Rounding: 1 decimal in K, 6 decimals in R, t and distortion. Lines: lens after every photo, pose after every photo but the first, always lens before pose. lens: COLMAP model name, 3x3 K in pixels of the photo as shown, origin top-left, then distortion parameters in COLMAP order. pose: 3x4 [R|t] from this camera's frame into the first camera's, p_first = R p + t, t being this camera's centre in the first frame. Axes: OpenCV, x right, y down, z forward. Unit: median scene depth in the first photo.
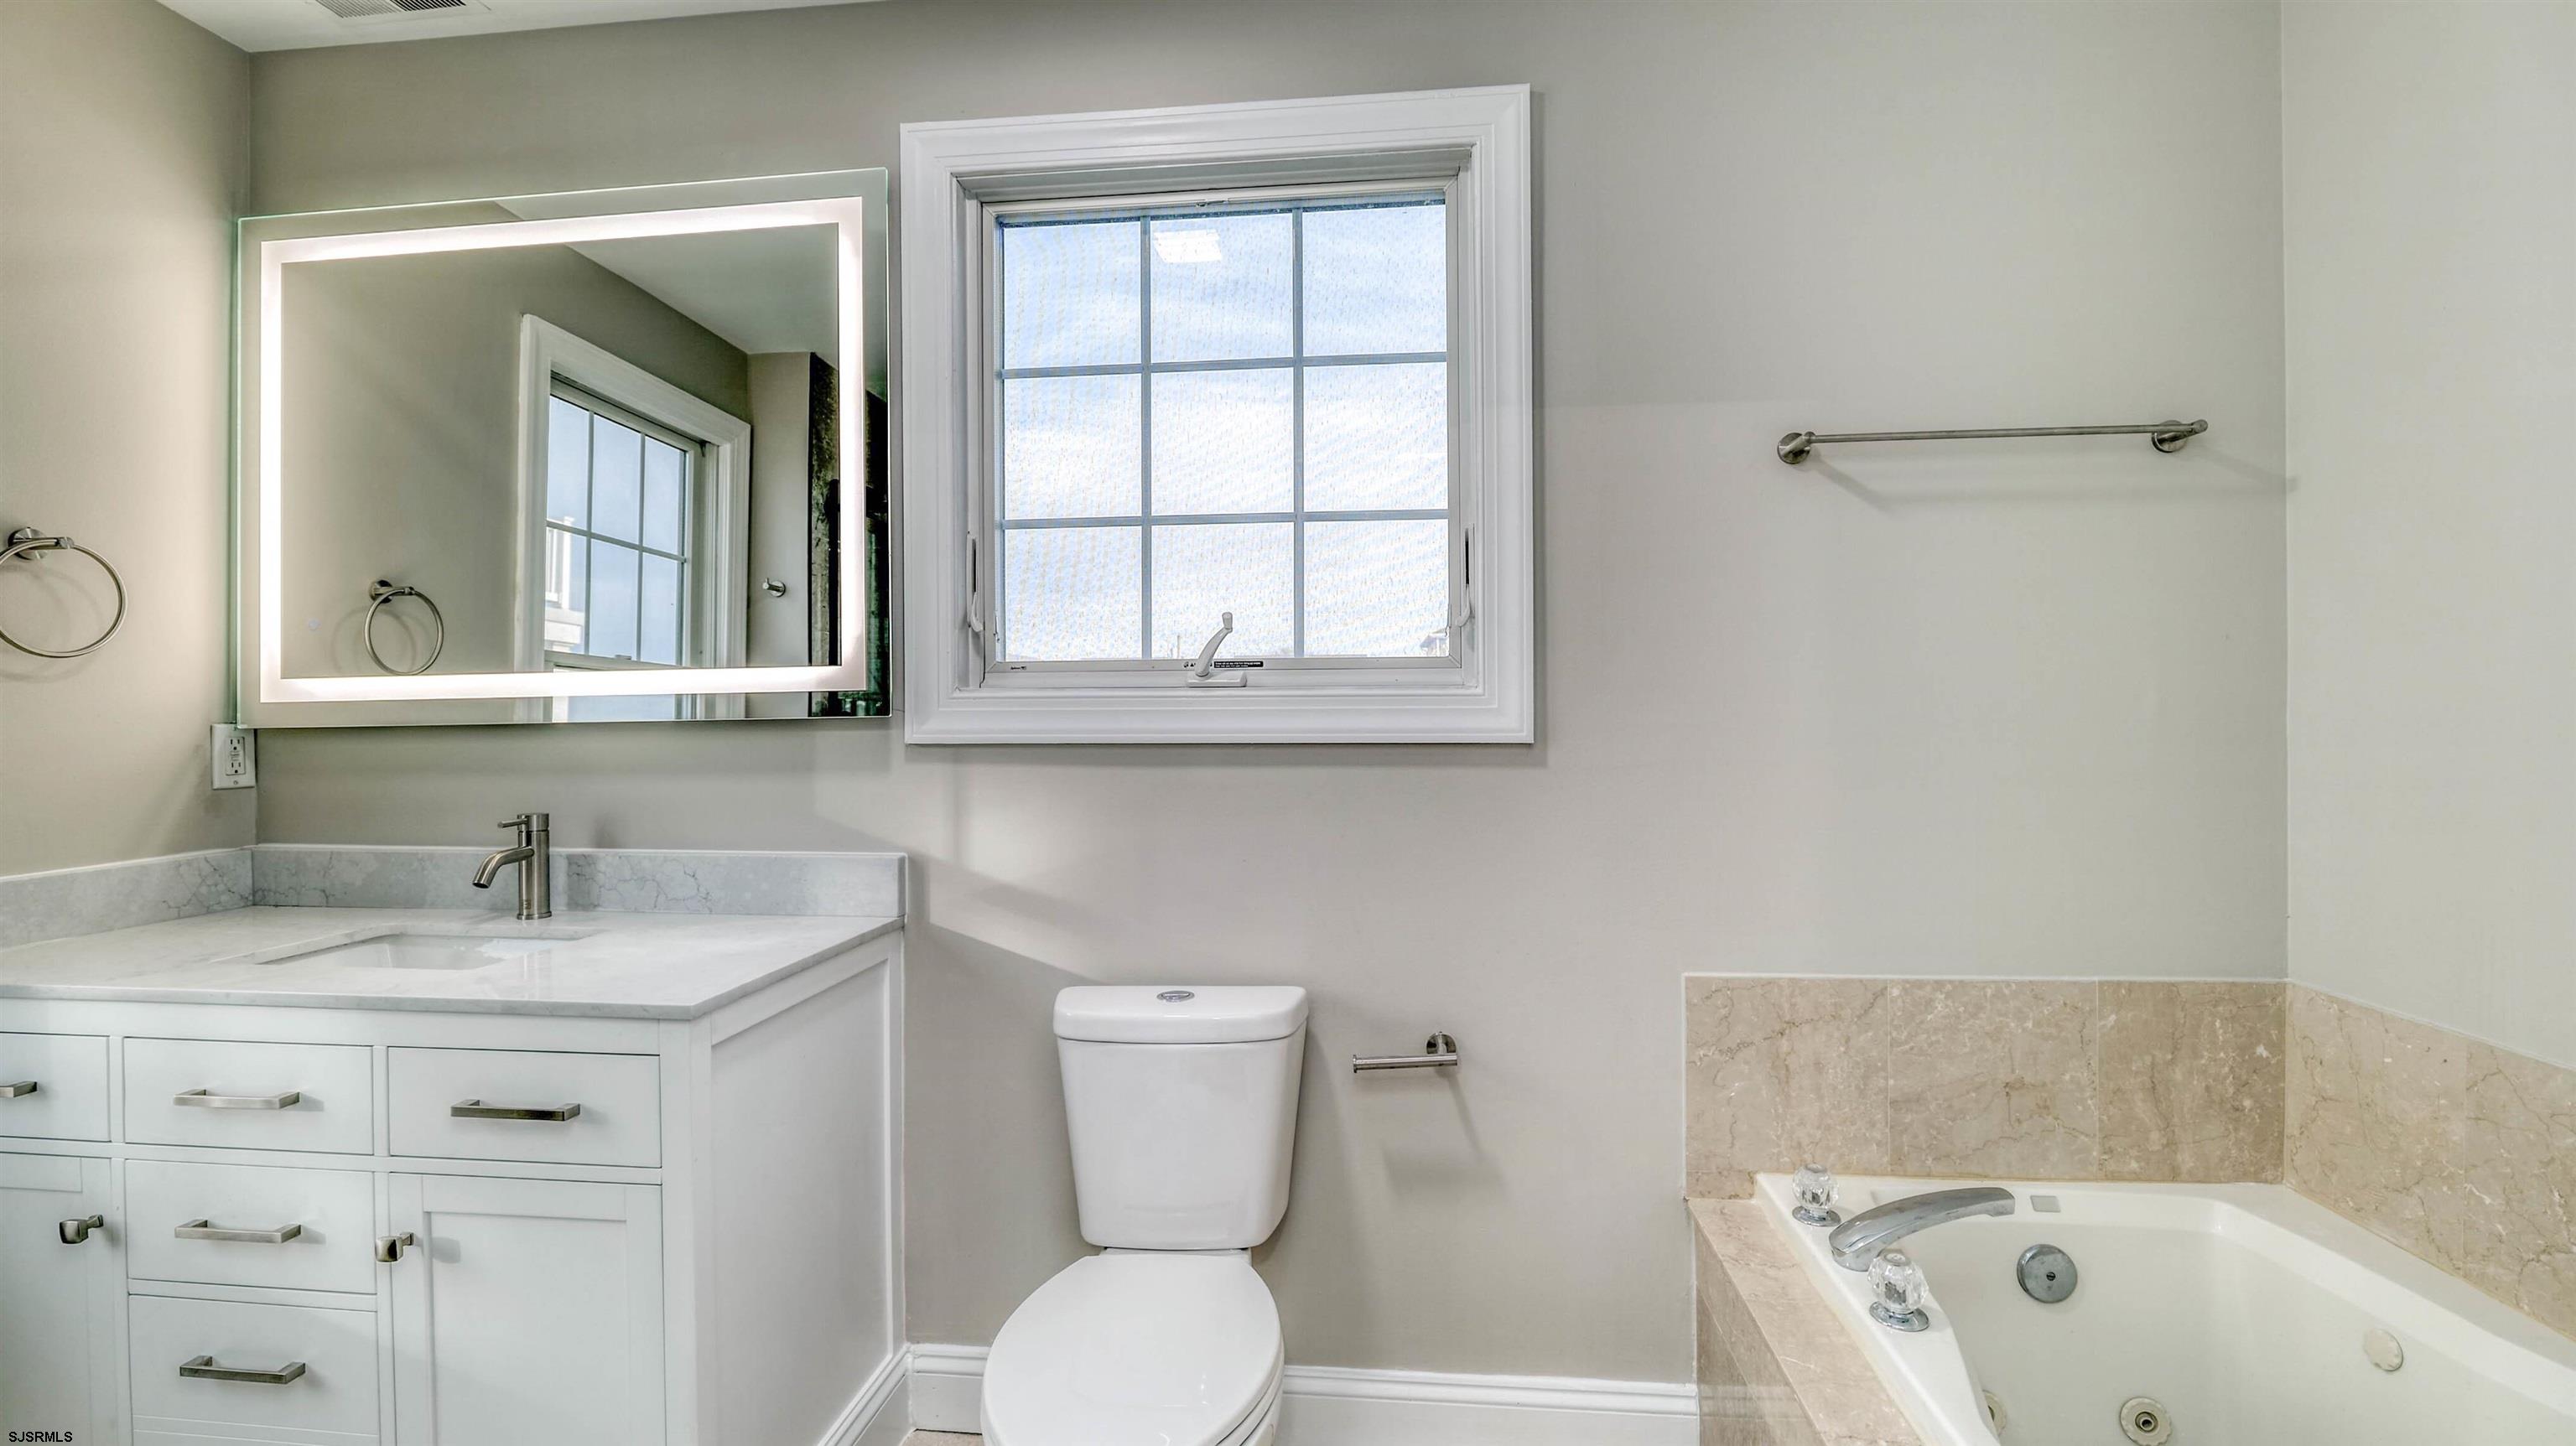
lens RADIAL K [[1050.3, 0, 1288.0], [0, 1050.3, 723.0], [0, 0, 1]] dist [-0.017756, 0.000025]
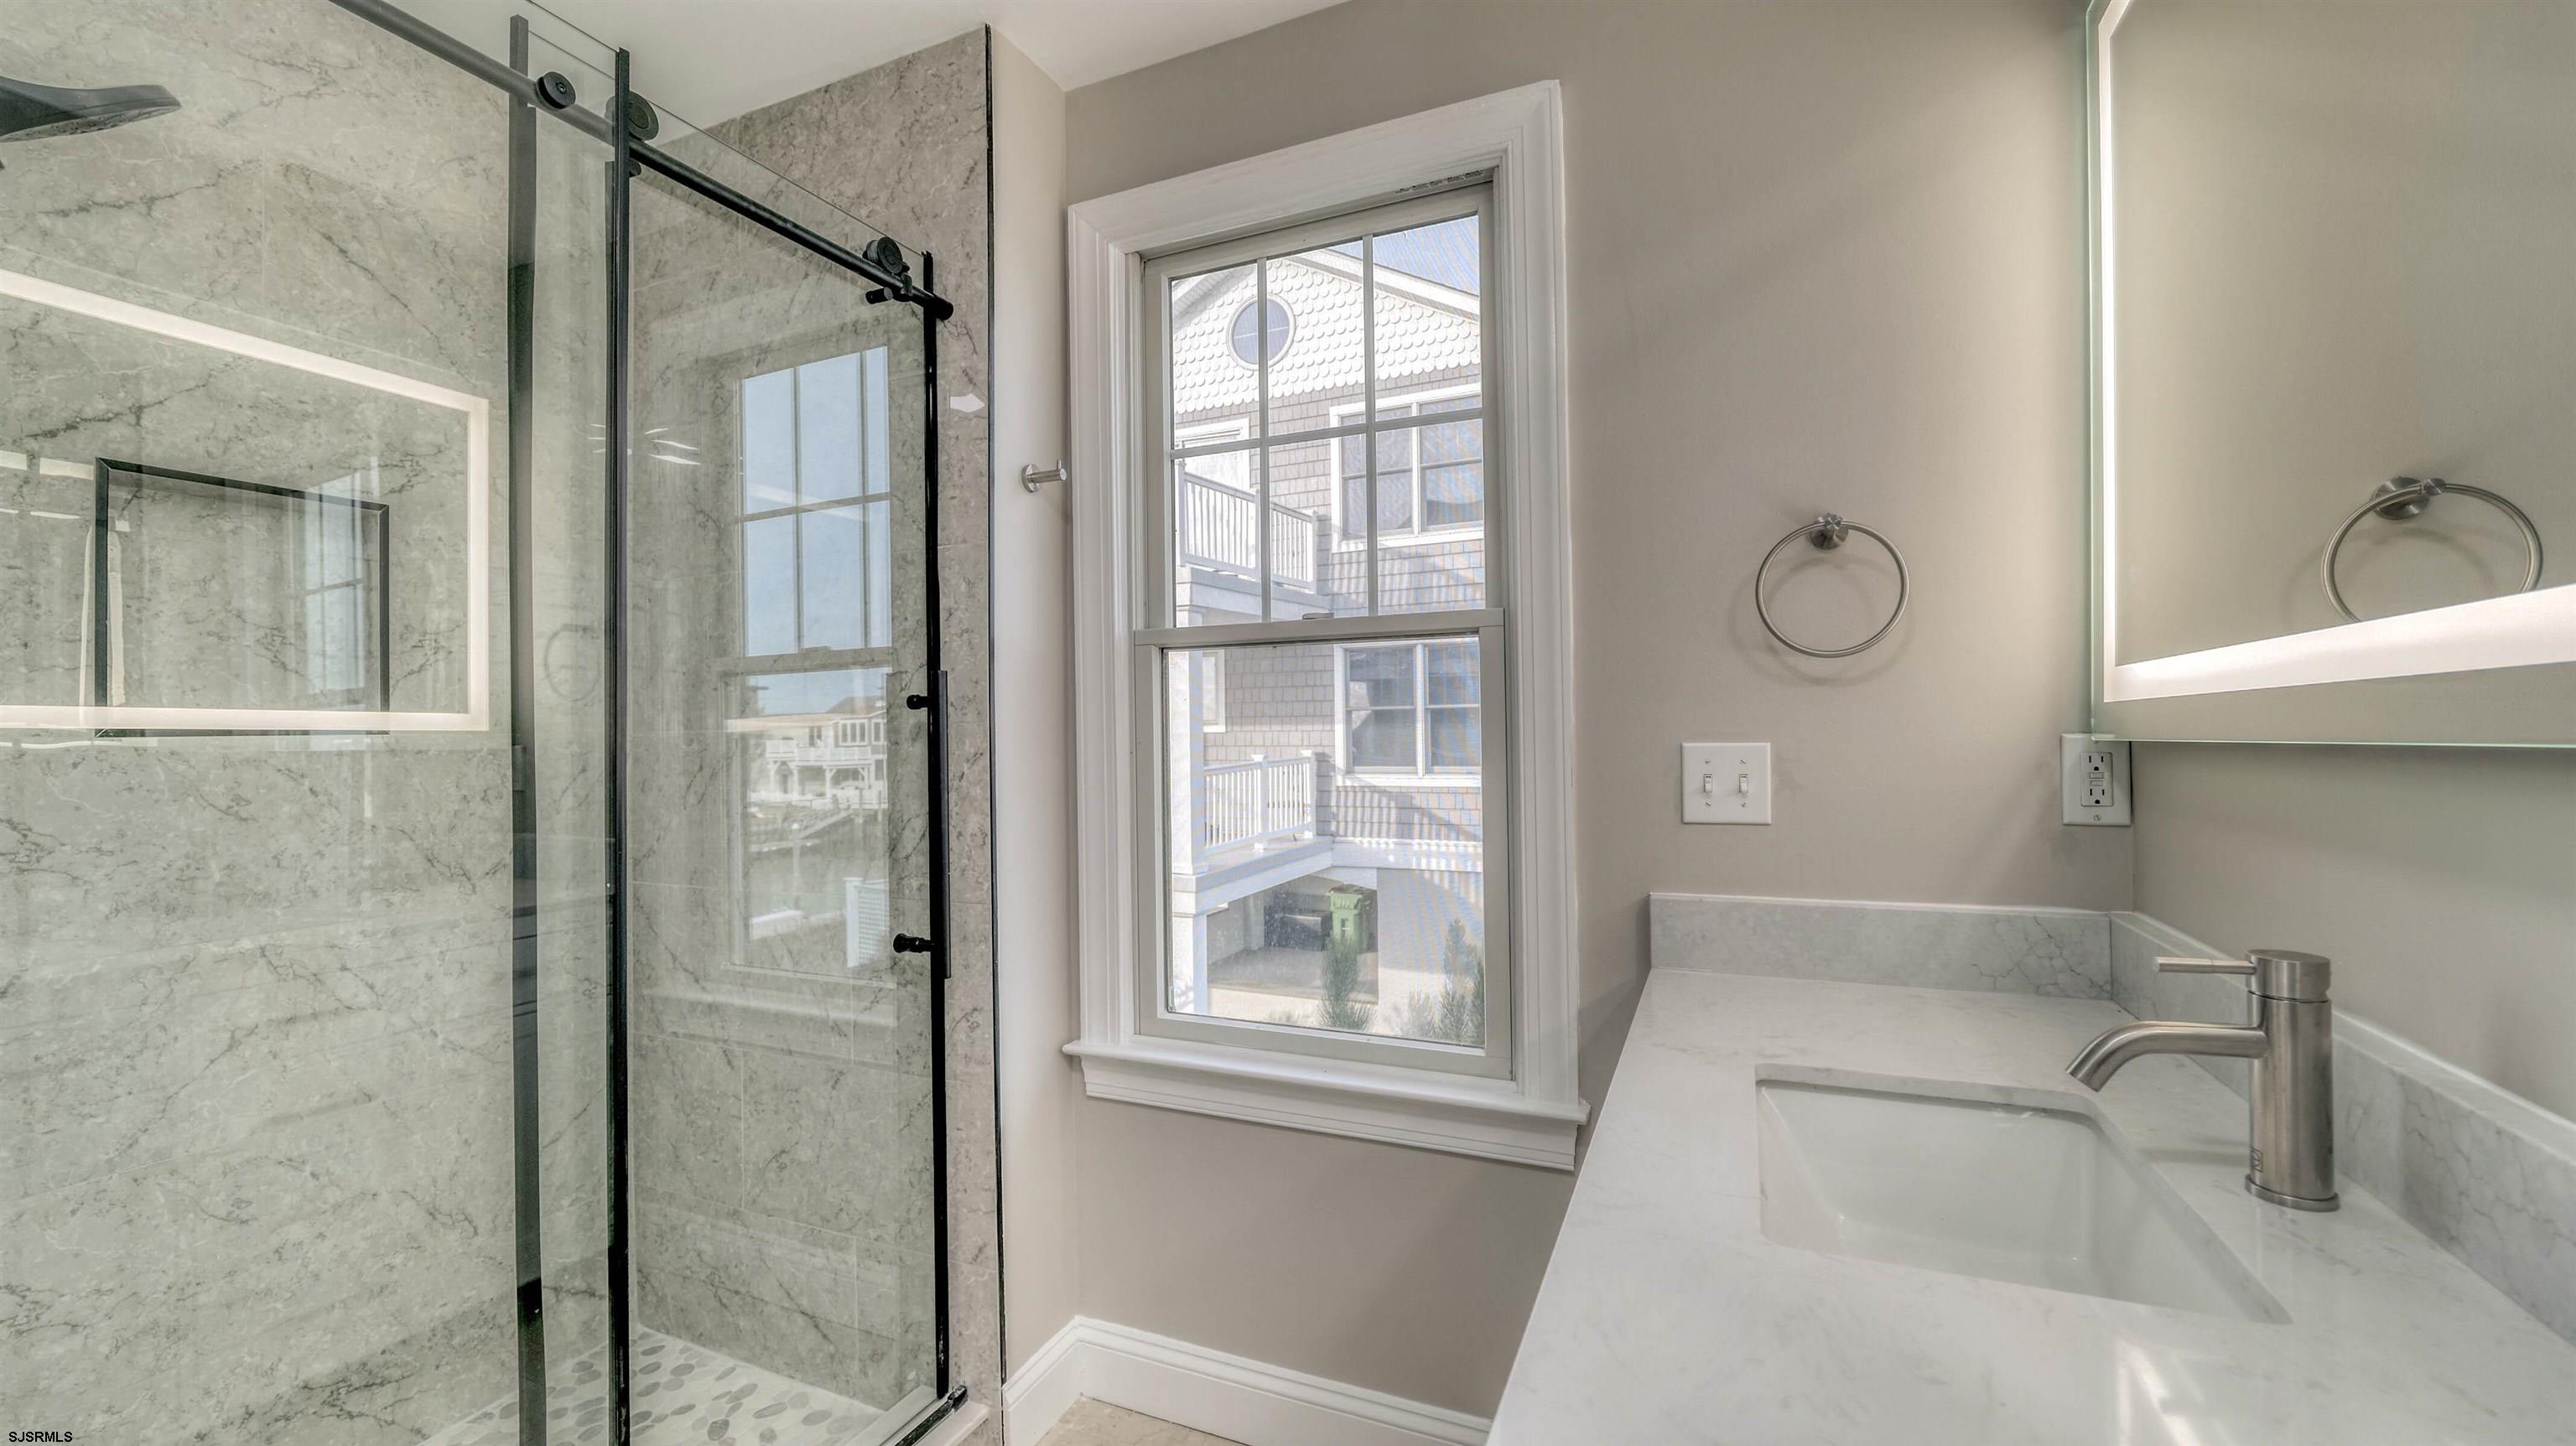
lens RADIAL K [[1050.3, 0, 1288.0], [0, 1050.3, 723.0], [0, 0, 1]] dist [-0.017756, 0.000025]
pose [[-0.313349, 0.004335, -0.949628, -0.185077], [0.001179, 0.999991, 0.004176, -0.010198], [0.949637, 0.000189, -0.313351, 0.713614]]
